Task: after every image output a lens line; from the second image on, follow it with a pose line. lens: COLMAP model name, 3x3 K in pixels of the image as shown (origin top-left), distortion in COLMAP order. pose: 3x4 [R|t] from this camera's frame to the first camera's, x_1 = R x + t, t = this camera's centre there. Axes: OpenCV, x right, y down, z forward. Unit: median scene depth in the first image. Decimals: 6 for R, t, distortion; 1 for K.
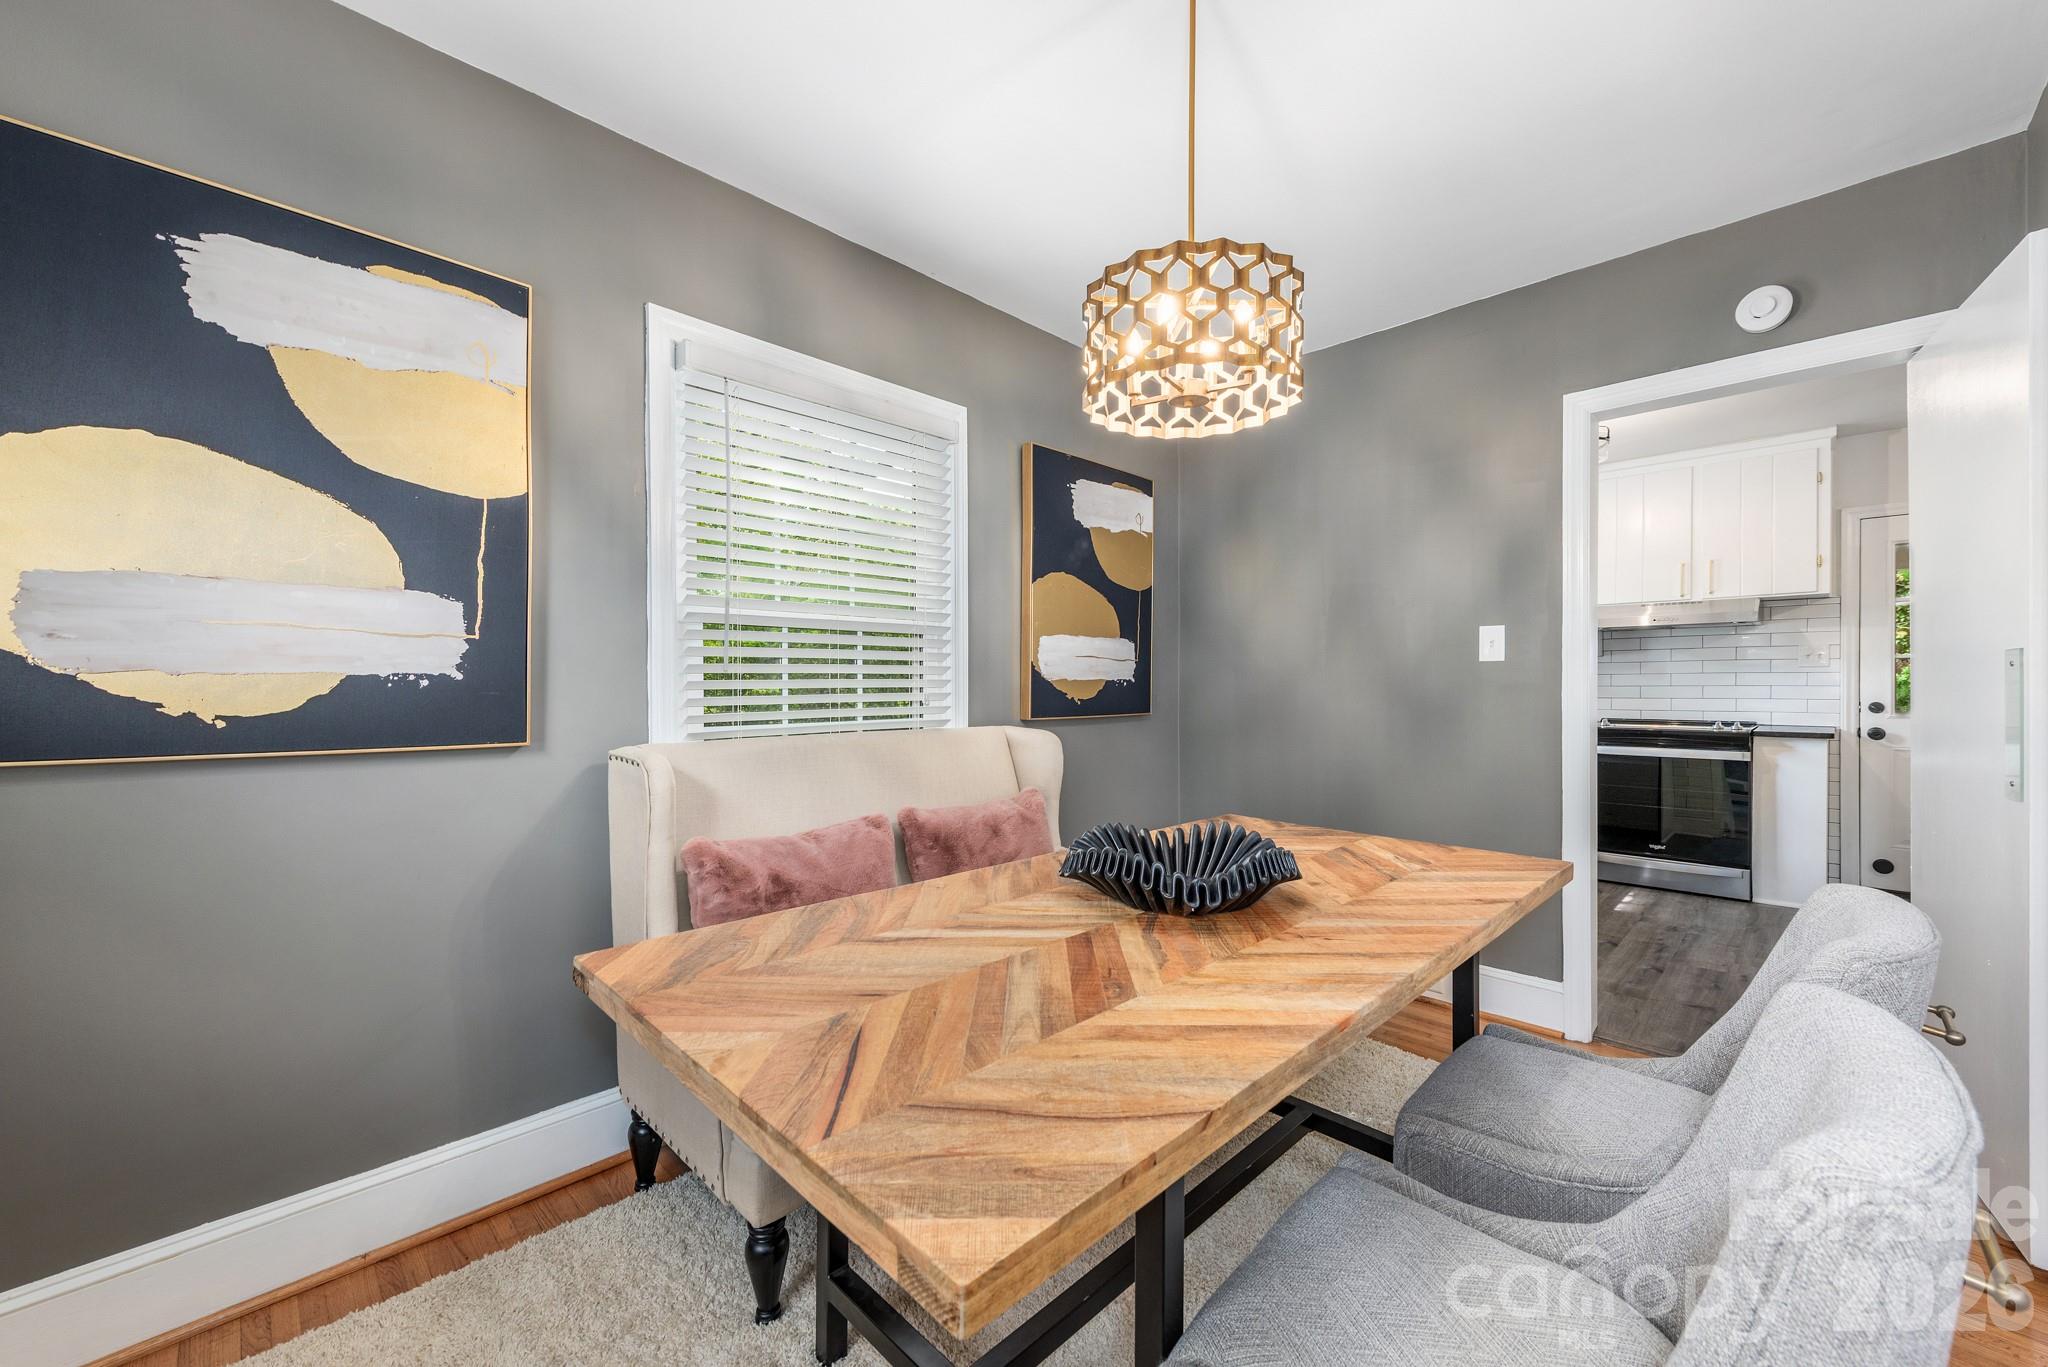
lens RADIAL K [[803.0, 0, 1038.7], [0, 803.0, 689.2], [0, 0, 1]] dist [0.009804, -0.002524]
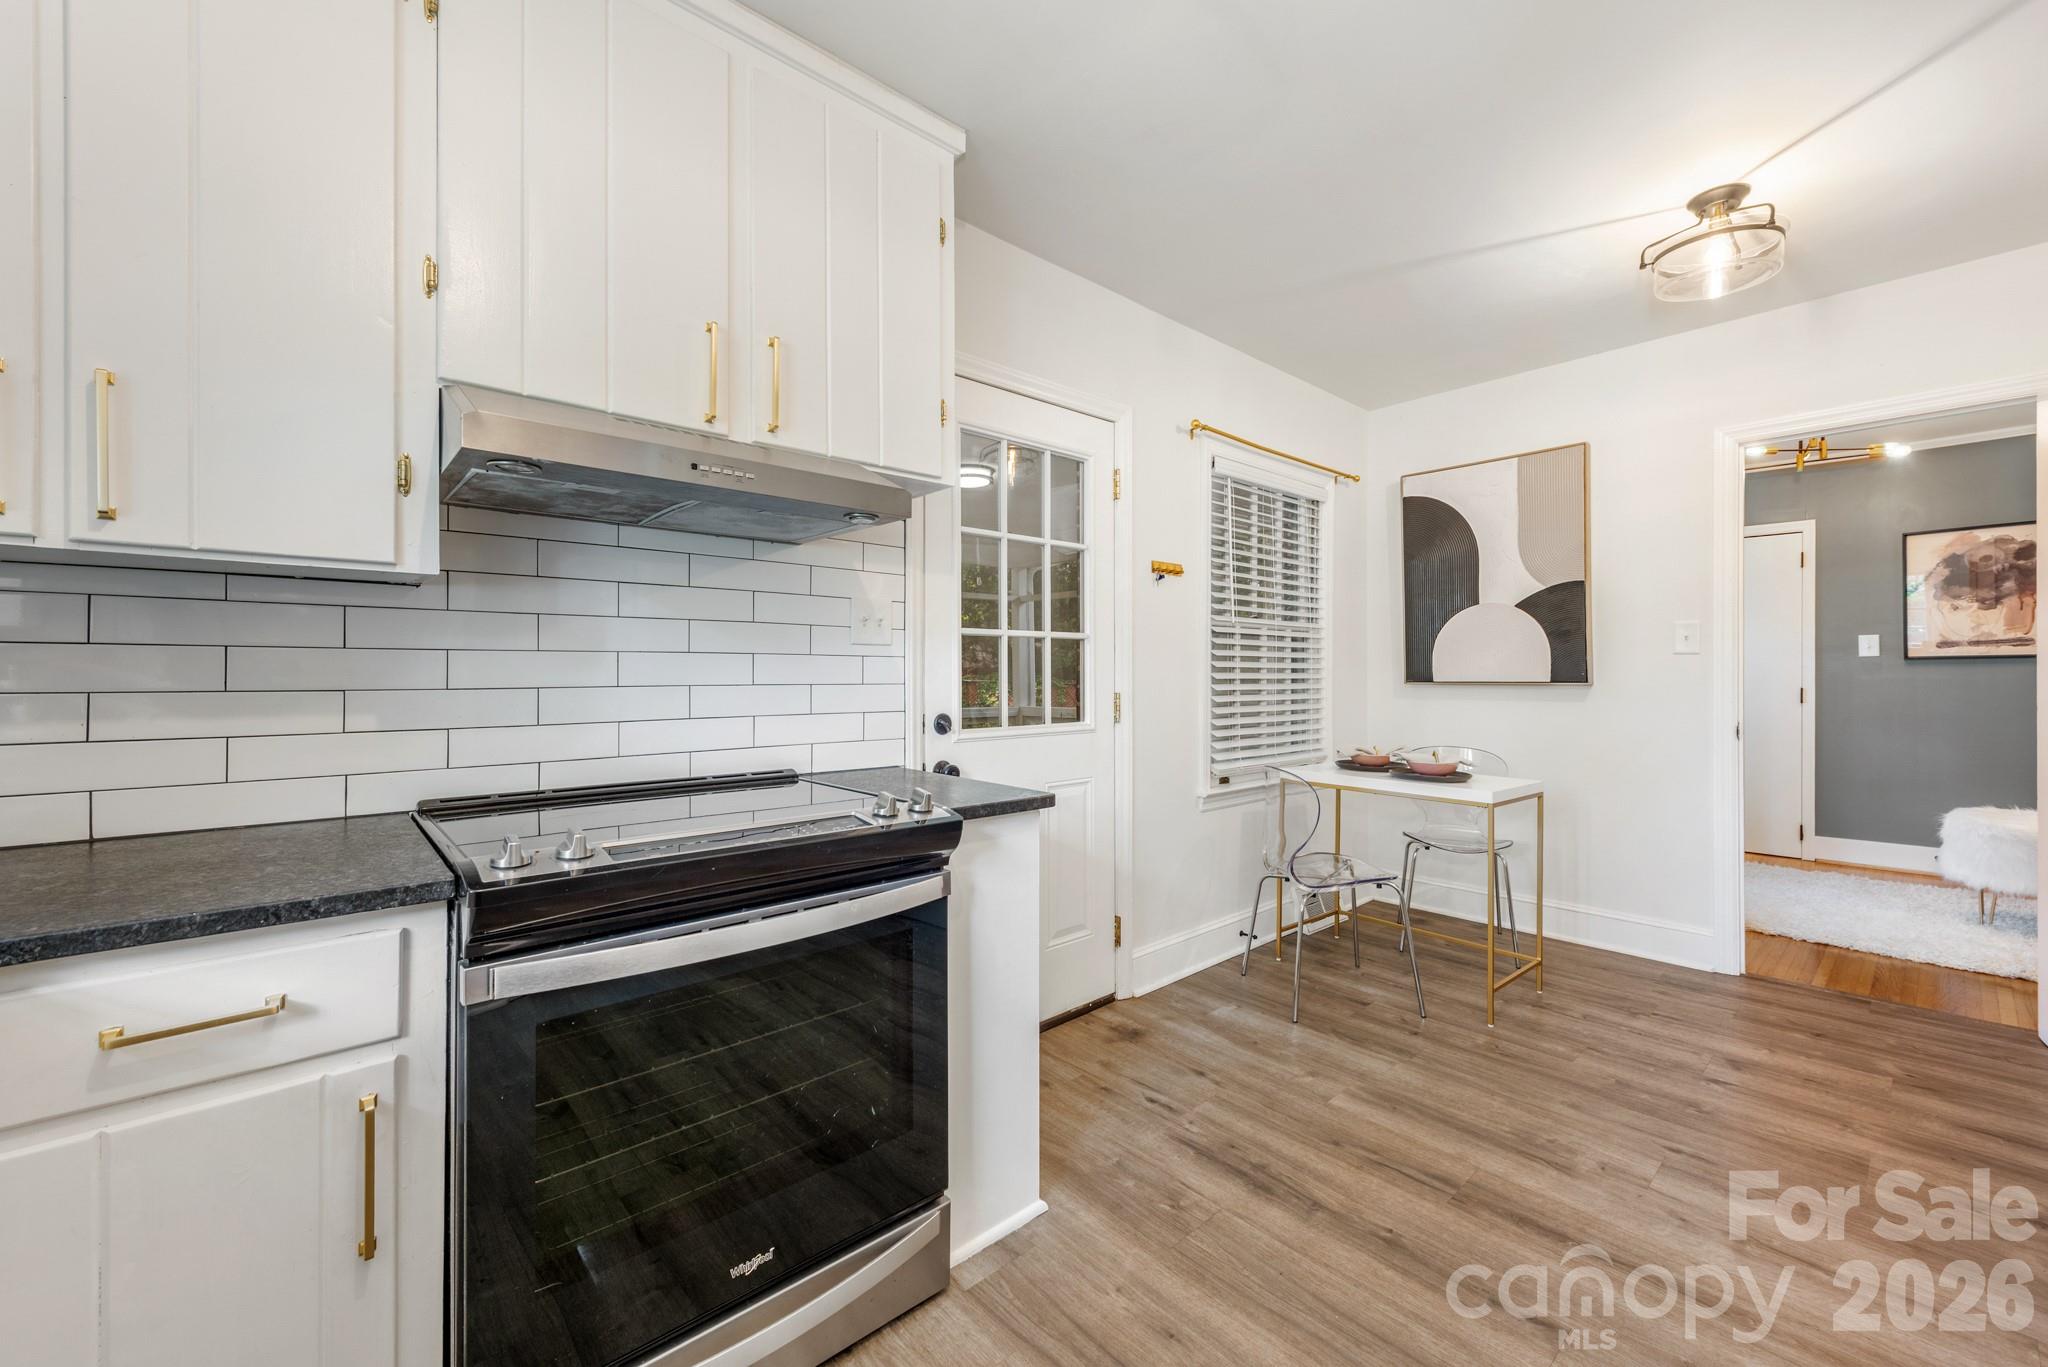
lens RADIAL K [[803.0, 0, 1033.9], [0, 803.0, 675.0], [0, 0, 1]] dist [0.009804, -0.002524]
pose [[0.068348, 0.000803, 0.997661, 0.513915], [0.005089, 0.999986, -0.001154, -0.009069], [-0.997649, 0.005156, 0.068343, 0.921906]]
